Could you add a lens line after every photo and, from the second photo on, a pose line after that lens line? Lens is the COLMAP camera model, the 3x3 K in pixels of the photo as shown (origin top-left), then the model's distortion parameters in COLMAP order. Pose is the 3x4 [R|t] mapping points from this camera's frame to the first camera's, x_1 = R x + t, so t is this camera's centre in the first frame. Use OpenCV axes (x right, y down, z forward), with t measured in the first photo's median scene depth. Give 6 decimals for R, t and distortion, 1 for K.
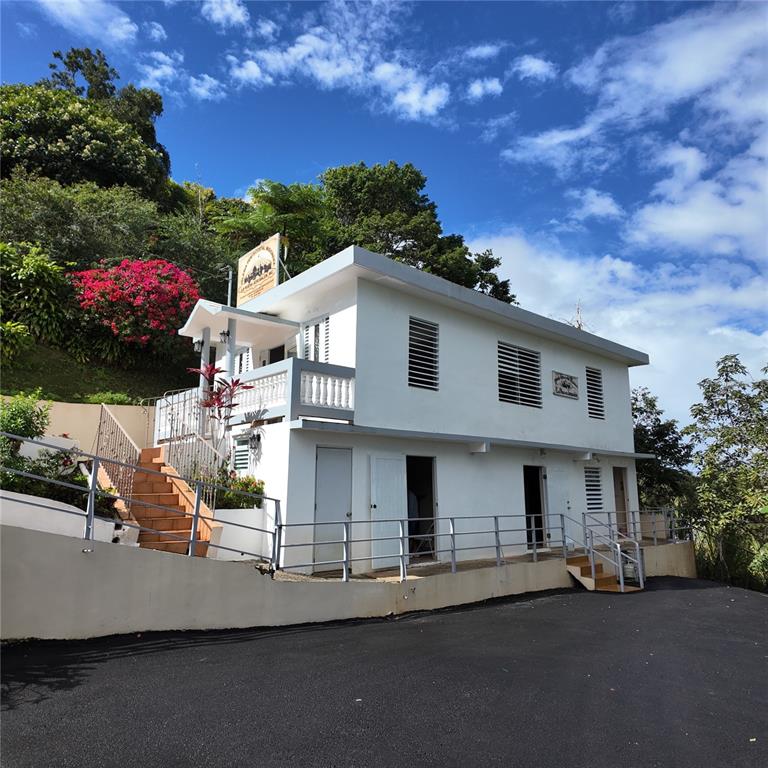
lens RADIAL K [[557.2, 0, 384.0], [0, 557.2, 384.0], [0, 0, 1]] dist [0.086771, -0.112115]
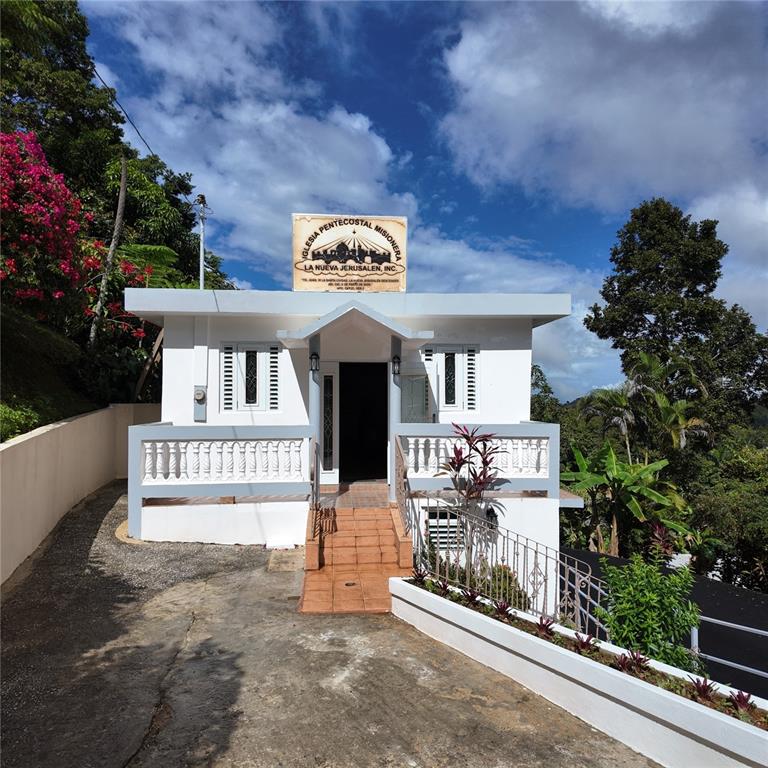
lens RADIAL K [[557.2, 0, 384.0], [0, 557.2, 384.0], [0, 0, 1]] dist [0.086771, -0.112115]
pose [[0.568809, 0.022863, 0.822152, -0.805498], [-0.148779, 0.985983, 0.075514, -0.102956], [-0.808901, -0.165272, 0.564238, 0.568473]]
